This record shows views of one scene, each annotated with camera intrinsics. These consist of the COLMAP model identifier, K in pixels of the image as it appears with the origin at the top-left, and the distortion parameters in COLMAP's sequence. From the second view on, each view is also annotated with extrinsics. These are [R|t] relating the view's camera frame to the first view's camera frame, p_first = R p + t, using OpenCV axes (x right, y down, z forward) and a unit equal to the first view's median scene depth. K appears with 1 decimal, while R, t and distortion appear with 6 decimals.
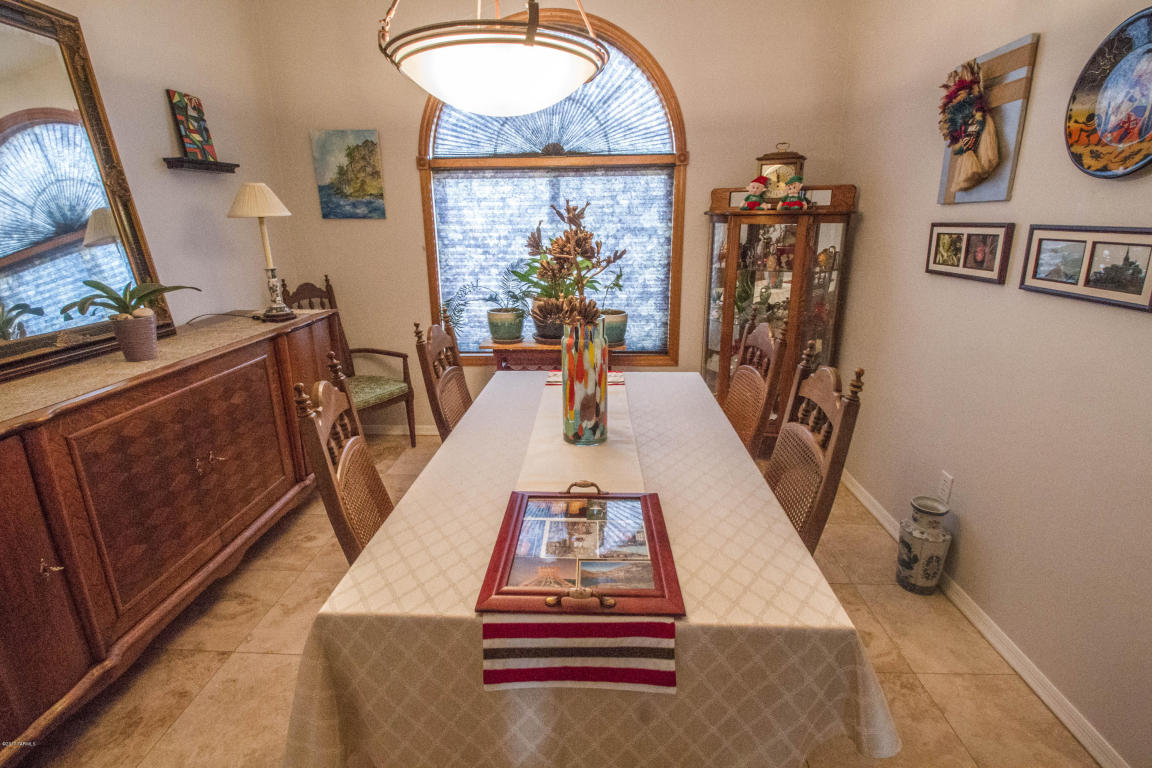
lens RADIAL K [[549.3, 0, 572.1], [0, 549.3, 380.1], [0, 0, 1]] dist [-0.003023, -0.010828]
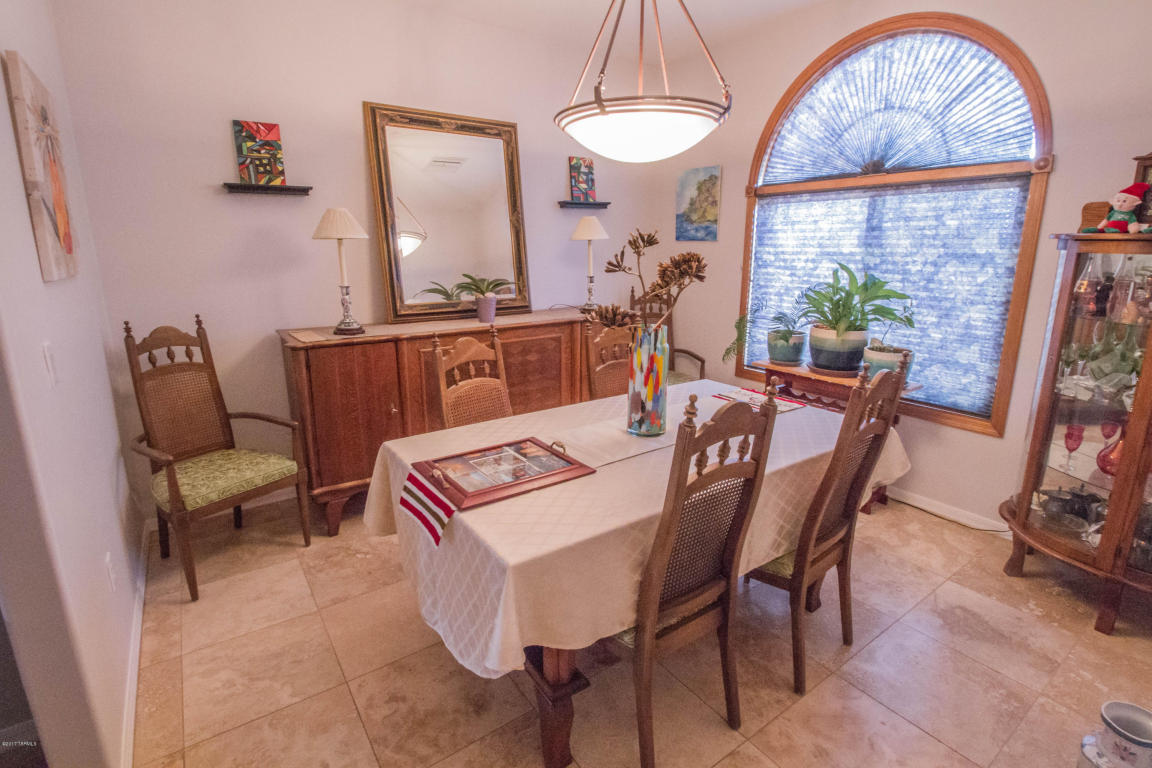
lens RADIAL K [[549.3, 0, 555.0], [0, 549.3, 375.5], [0, 0, 1]] dist [-0.003023, -0.010828]
pose [[0.598204, 0.192771, -0.777812, 0.418633], [-0.225575, 0.971893, 0.067385, -0.023128], [0.768940, 0.135145, 0.624874, 0.064507]]
